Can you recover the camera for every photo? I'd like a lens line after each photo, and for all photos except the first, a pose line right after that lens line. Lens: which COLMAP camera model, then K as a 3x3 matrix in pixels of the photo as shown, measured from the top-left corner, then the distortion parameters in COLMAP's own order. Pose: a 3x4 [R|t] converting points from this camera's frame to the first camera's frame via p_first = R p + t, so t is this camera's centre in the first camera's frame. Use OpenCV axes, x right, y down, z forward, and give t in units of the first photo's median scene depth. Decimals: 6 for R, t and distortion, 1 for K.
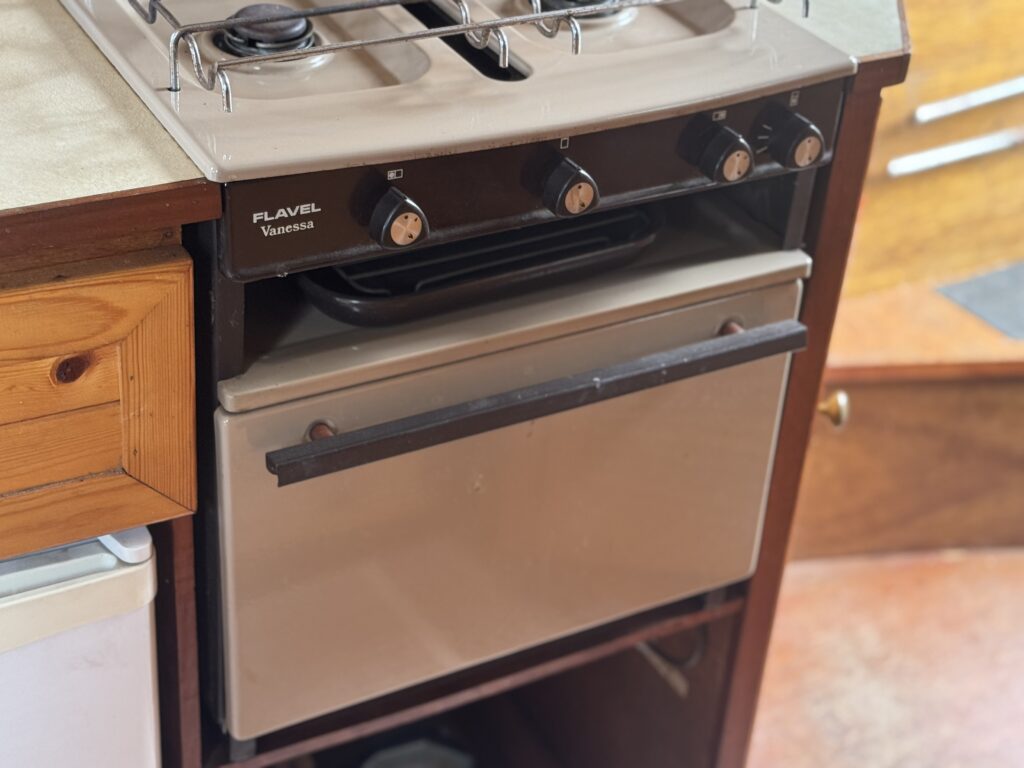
lens RADIAL K [[1589.8, 0, 513.3], [0, 1589.8, 387.5], [0, 0, 1]] dist [0.122504, 0.000000]
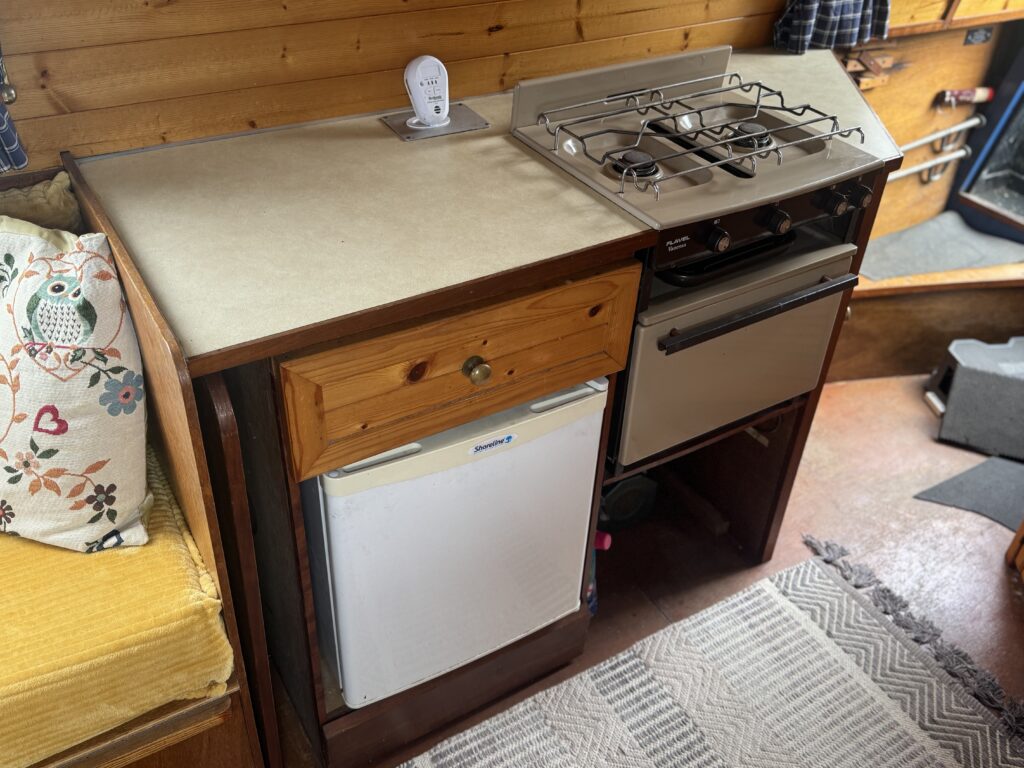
lens RADIAL K [[864.8, 0, 505.4], [0, 864.8, 388.3], [0, 0, 1]] dist [0.067931, -0.078608]
pose [[0.997738, -0.063798, 0.021186, -0.430366], [0.062196, 0.995661, 0.069209, 0.005952], [-0.025509, -0.067735, 0.997377, -0.315149]]
